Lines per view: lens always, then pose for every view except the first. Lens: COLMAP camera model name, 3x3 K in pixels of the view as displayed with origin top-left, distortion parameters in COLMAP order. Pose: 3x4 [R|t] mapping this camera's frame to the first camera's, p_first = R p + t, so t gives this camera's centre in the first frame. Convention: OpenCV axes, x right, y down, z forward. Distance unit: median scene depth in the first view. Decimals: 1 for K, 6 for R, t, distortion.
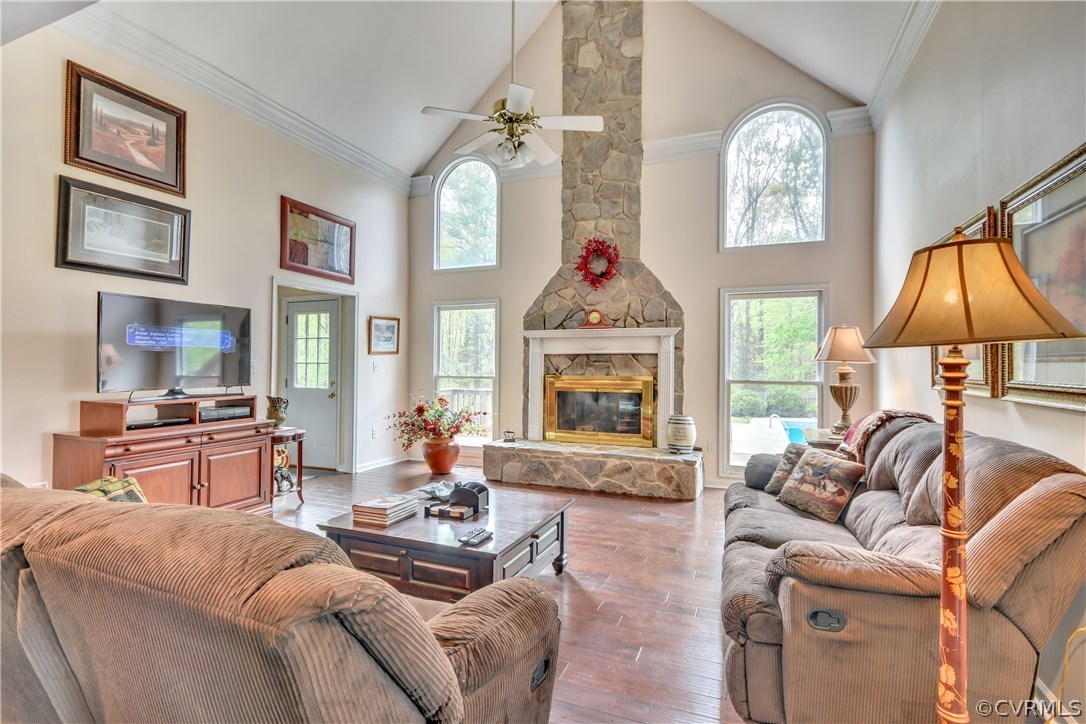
lens RADIAL K [[522.2, 0, 538.4], [0, 522.2, 357.9], [0, 0, 1]] dist [0.012669, -0.003373]
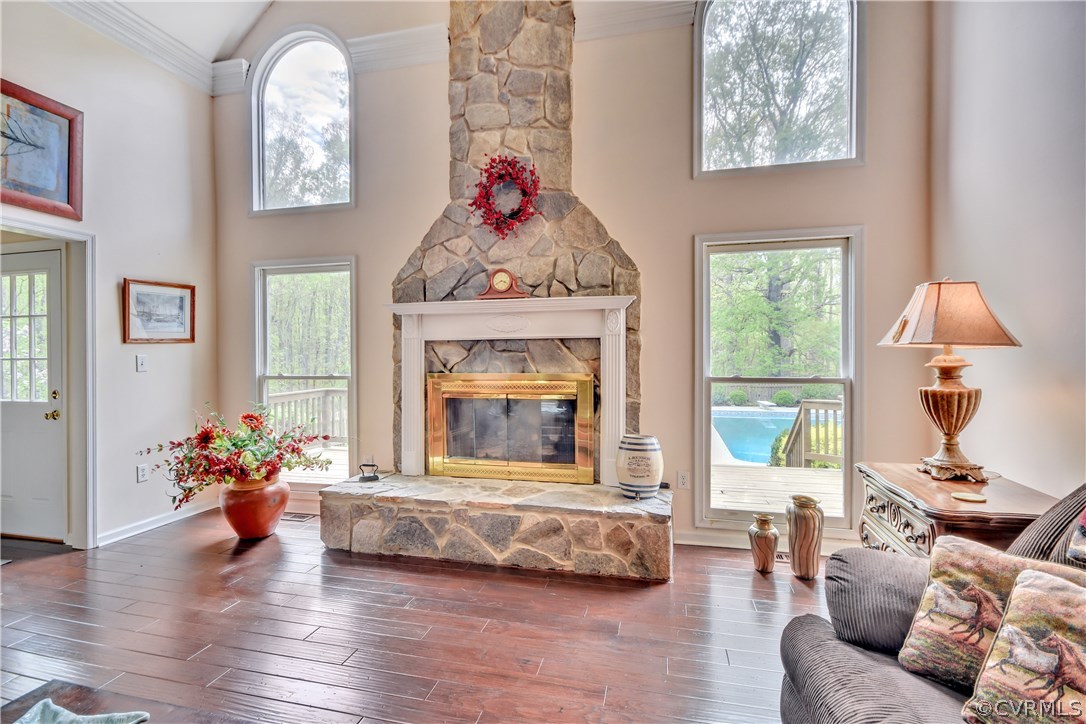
lens RADIAL K [[522.2, 0, 533.2], [0, 522.2, 355.9], [0, 0, 1]] dist [0.012669, -0.003373]
pose [[0.989440, -0.012051, 0.144442, 0.052784], [0.009719, 0.999811, 0.016838, 0.002470], [-0.144618, -0.015257, 0.989370, 0.366849]]
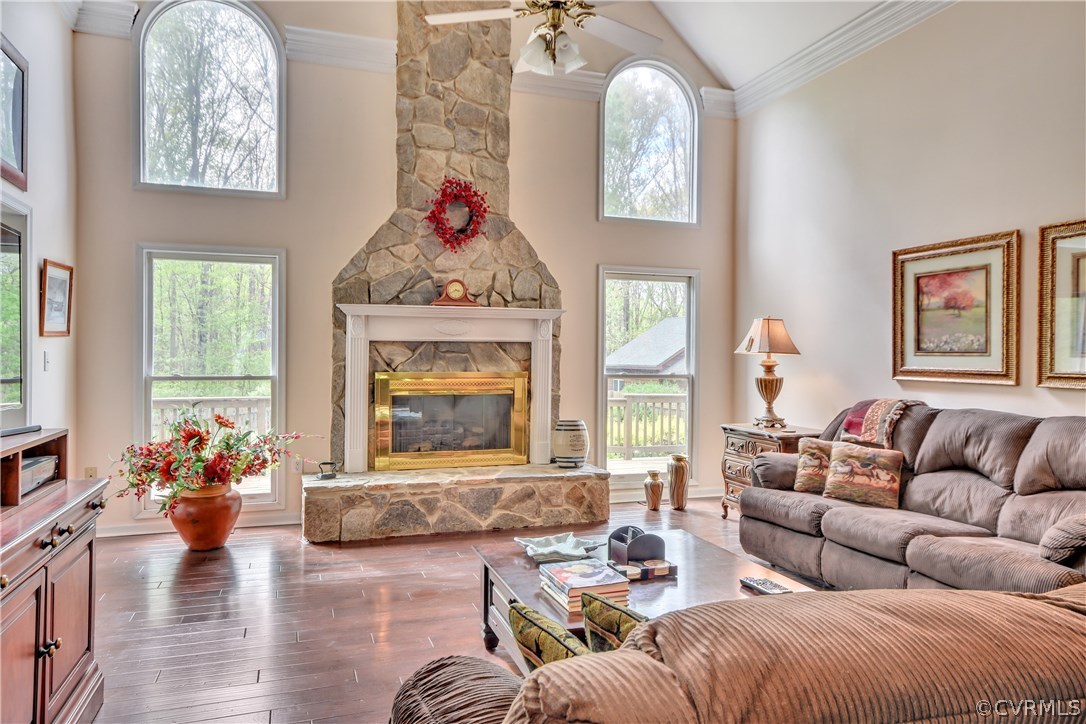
lens RADIAL K [[728.3, 0, 537.0], [0, 728.3, 355.9], [0, 0, 1]] dist [0.015076, 0.013266]
pose [[0.753208, -0.002684, 0.657777, -0.460367], [-0.009533, 0.999842, 0.014997, -0.004059], [-0.657713, -0.017567, 0.753063, 0.178281]]
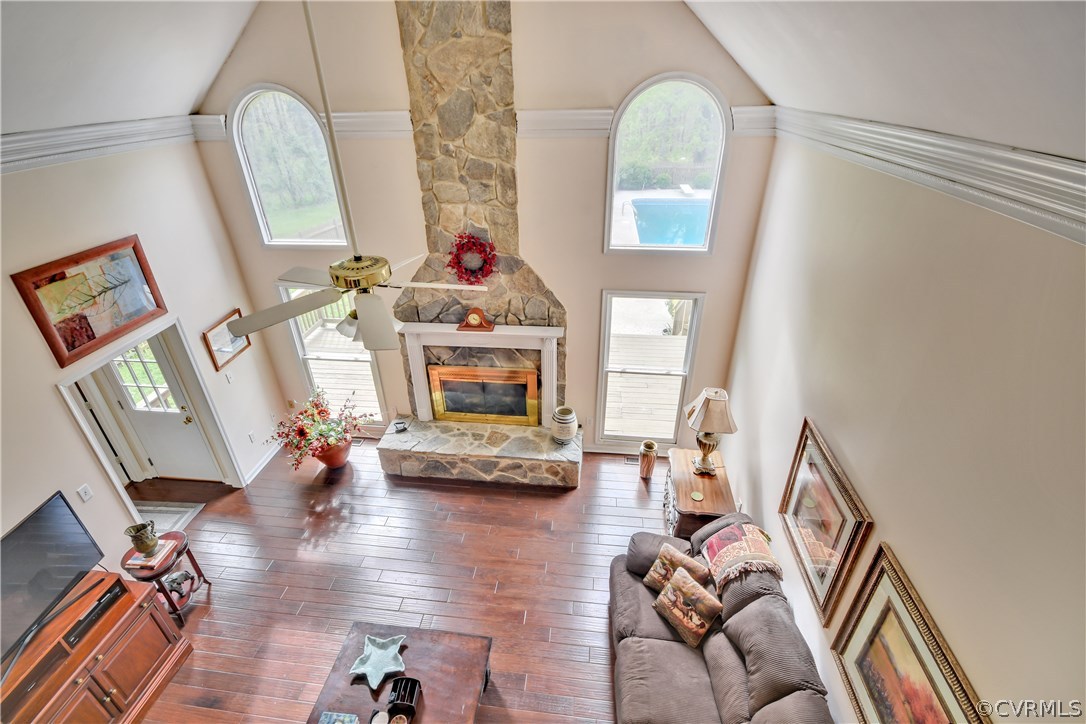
lens RADIAL K [[493.1, 0, 532.9], [0, 493.1, 358.6], [0, 0, 1]] dist [0.006794, 0.001157]
pose [[0.964412, -0.155404, 0.213915, 0.009022], [0.027607, 0.863805, 0.503070, -0.455412], [-0.262960, -0.479261, 0.837354, 0.199936]]
